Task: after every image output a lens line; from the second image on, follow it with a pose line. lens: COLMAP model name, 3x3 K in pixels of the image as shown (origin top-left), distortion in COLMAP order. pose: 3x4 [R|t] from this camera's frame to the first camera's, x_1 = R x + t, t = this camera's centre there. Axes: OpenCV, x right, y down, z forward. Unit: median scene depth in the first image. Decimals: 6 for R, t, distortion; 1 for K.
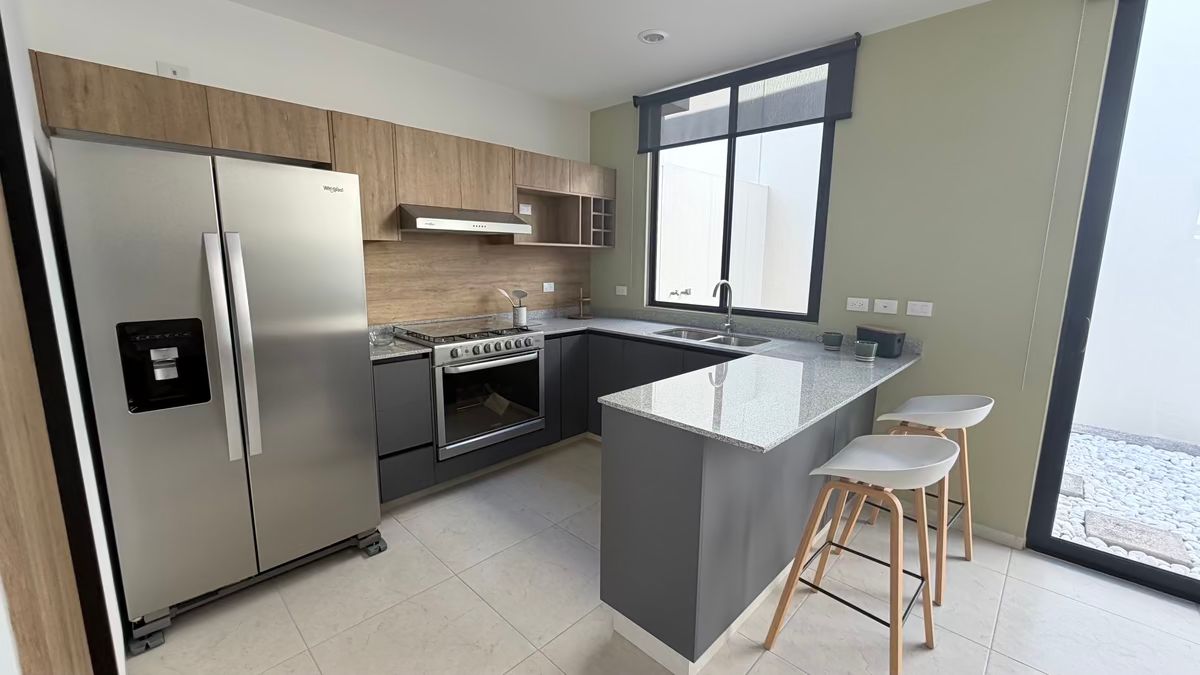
lens RADIAL K [[486.3, 0, 601.1], [0, 486.3, 338.0], [0, 0, 1]] dist [-0.000159, -0.000030]
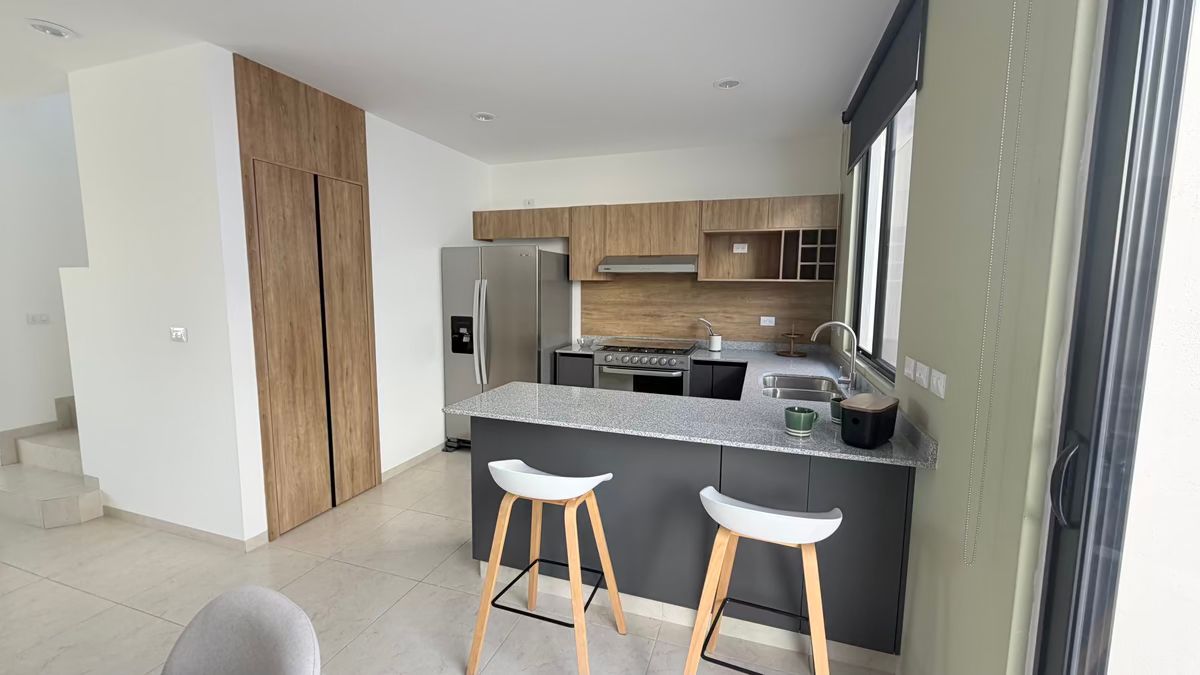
lens RADIAL K [[486.3, 0, 598.6], [0, 486.3, 335.9], [0, 0, 1]] dist [-0.000159, -0.000030]
pose [[0.416434, 0.087195, -0.904975, 0.801526], [-0.154566, 0.987690, 0.024039, -0.052547], [0.895931, 0.129868, 0.424785, 0.305333]]
